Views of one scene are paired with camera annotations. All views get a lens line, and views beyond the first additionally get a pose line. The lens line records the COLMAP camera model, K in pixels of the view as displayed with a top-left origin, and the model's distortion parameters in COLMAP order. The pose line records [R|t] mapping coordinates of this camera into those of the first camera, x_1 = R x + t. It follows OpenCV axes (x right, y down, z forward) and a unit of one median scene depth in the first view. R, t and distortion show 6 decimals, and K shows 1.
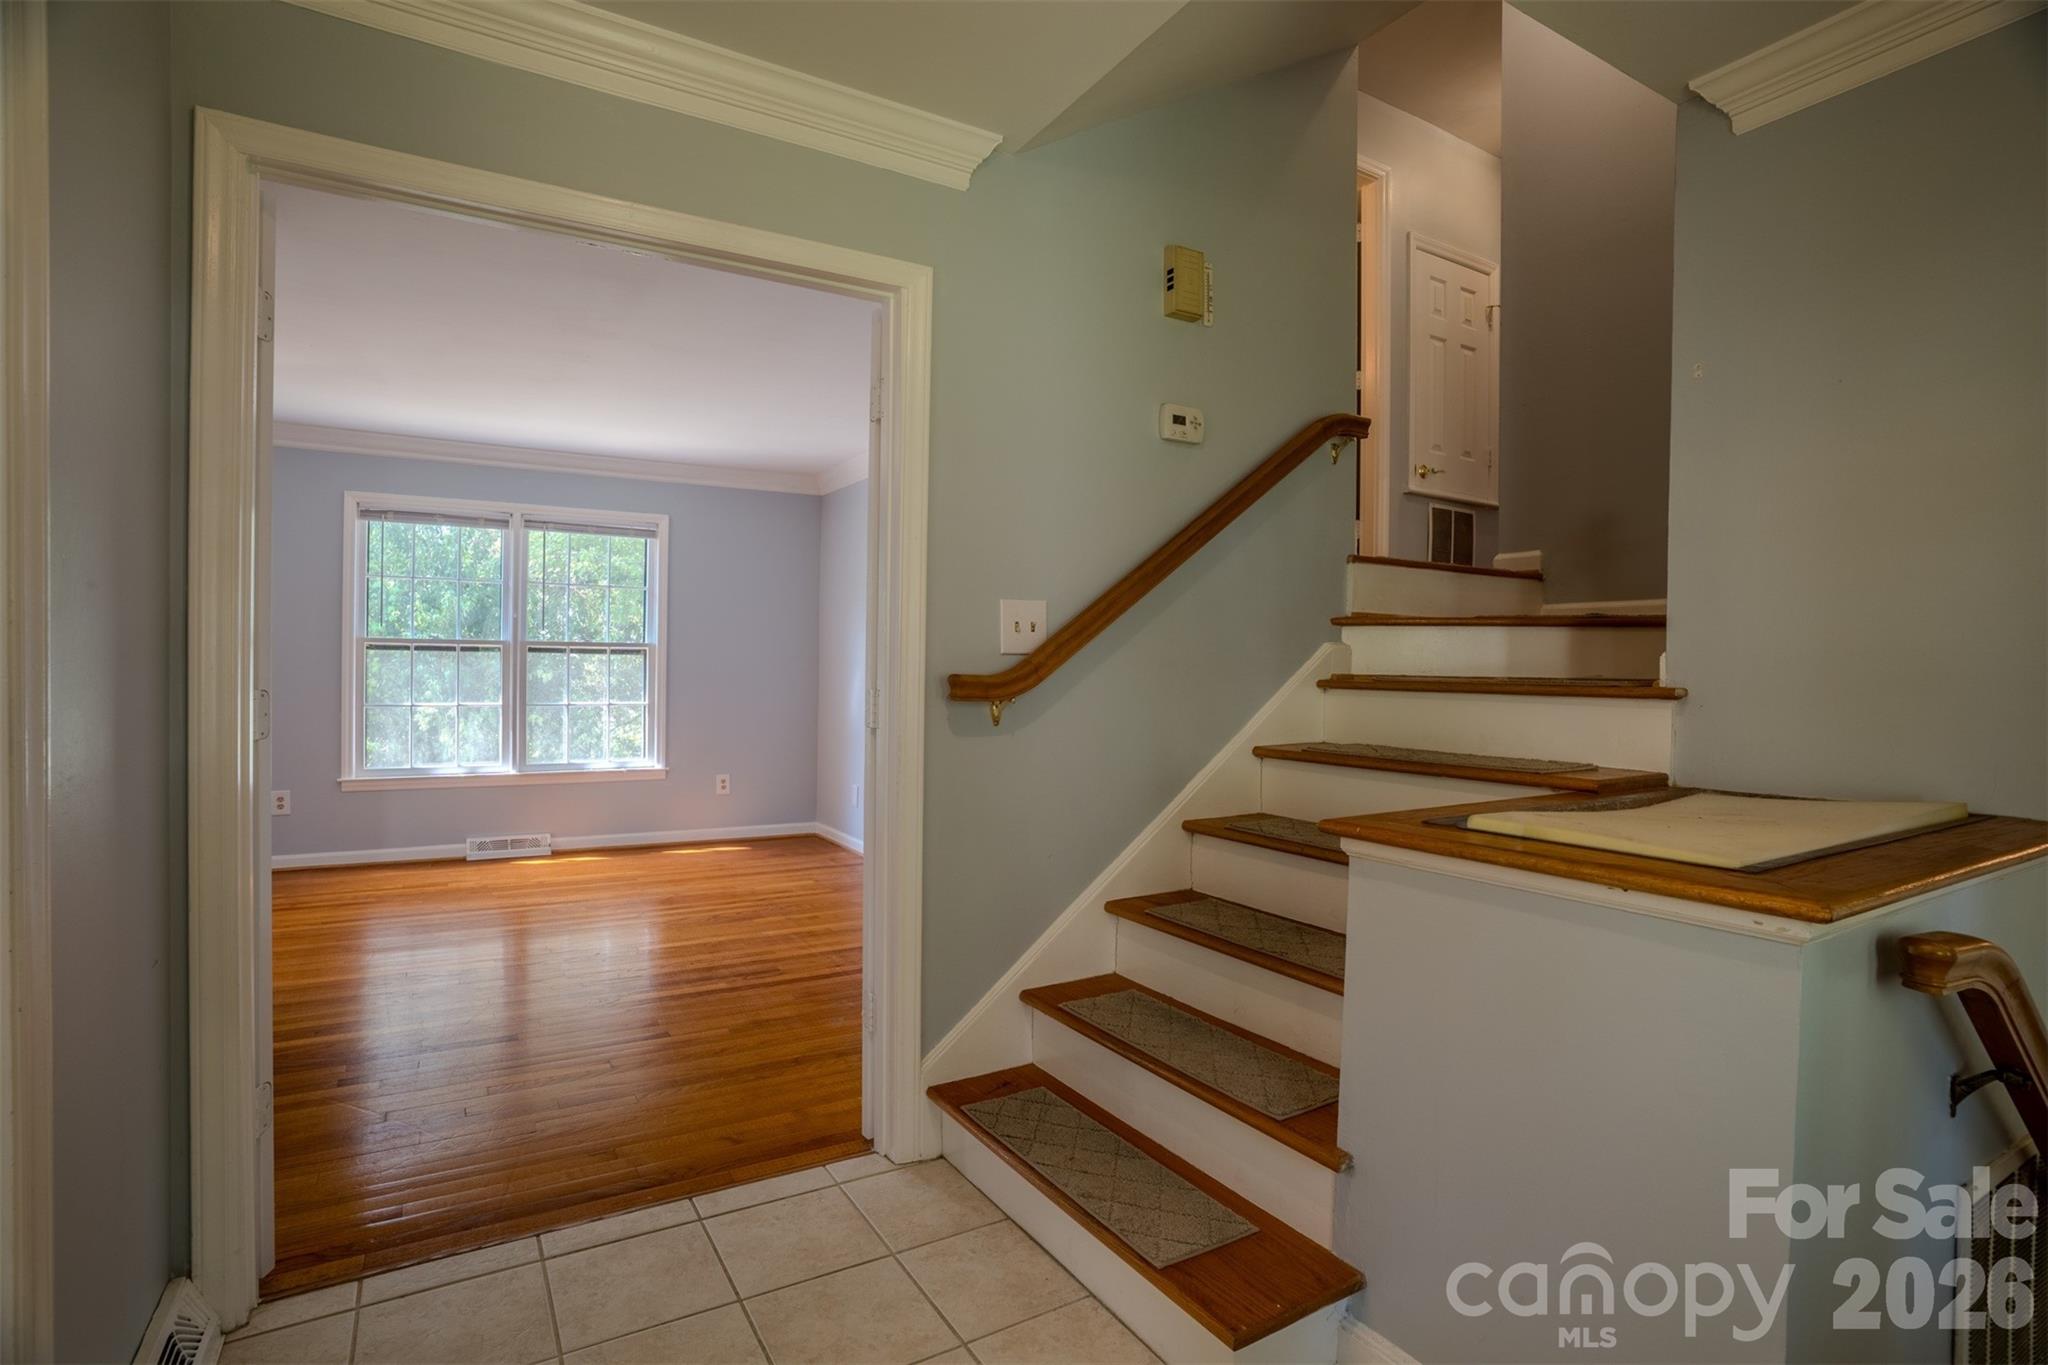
lens RADIAL K [[987.6, 0, 1022.5], [0, 987.6, 685.6], [0, 0, 1]] dist [-0.073020, 0.028656]
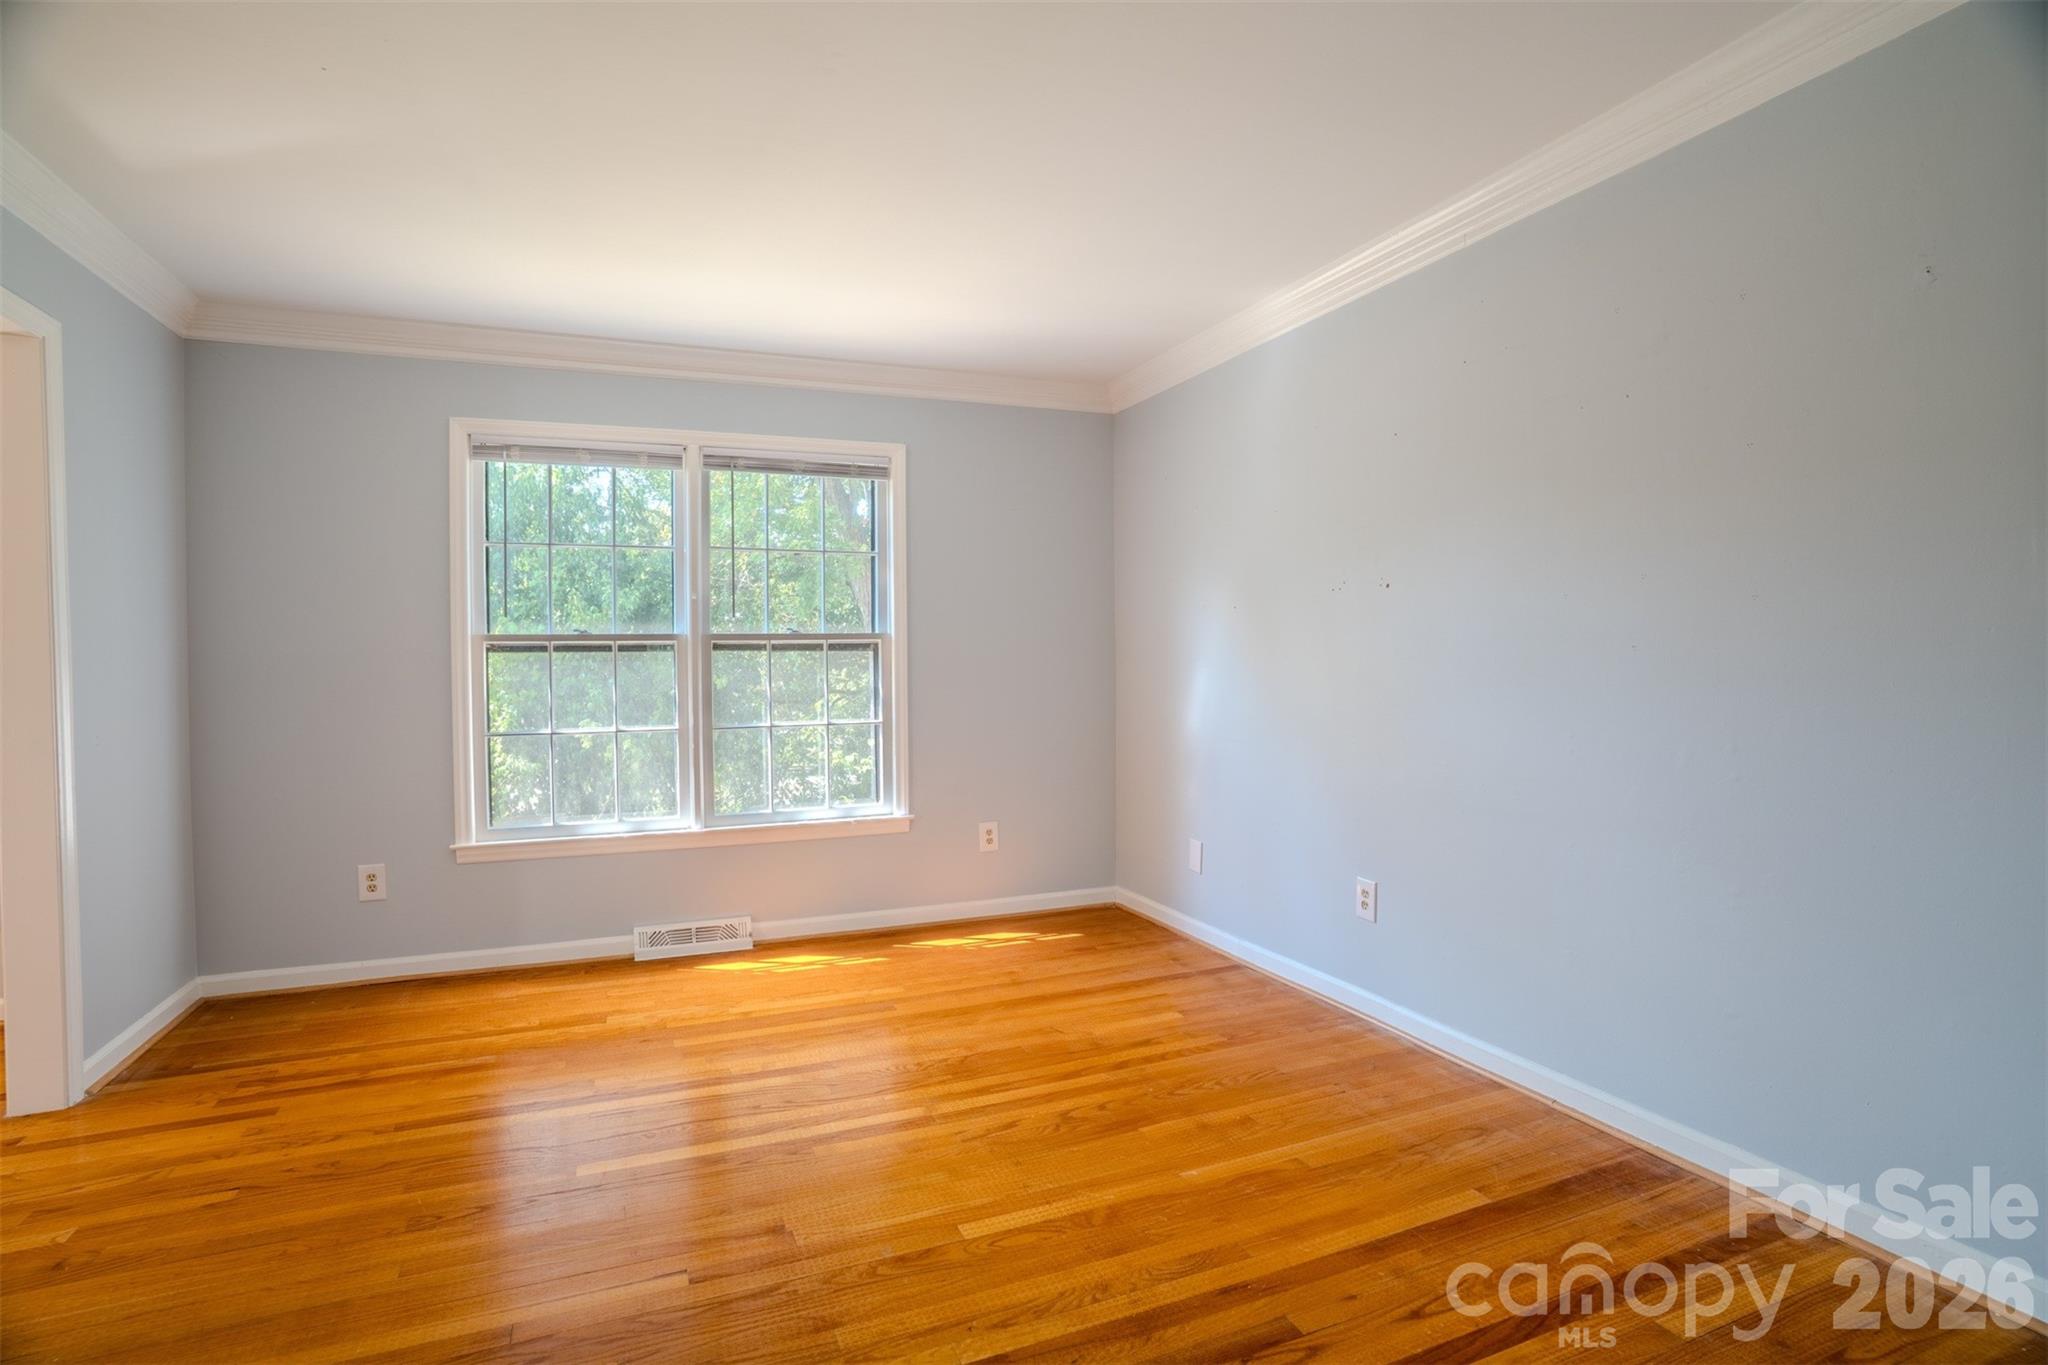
lens RADIAL K [[1007.2, 0, 1024.0], [0, 1007.2, 682.5], [0, 0, 1]] dist [-0.072516, 0.032605]
pose [[0.988420, -0.022677, -0.150041, -0.192331], [0.023095, 0.999733, 0.001041, -0.007791], [0.149978, -0.004494, 0.988679, 0.344792]]
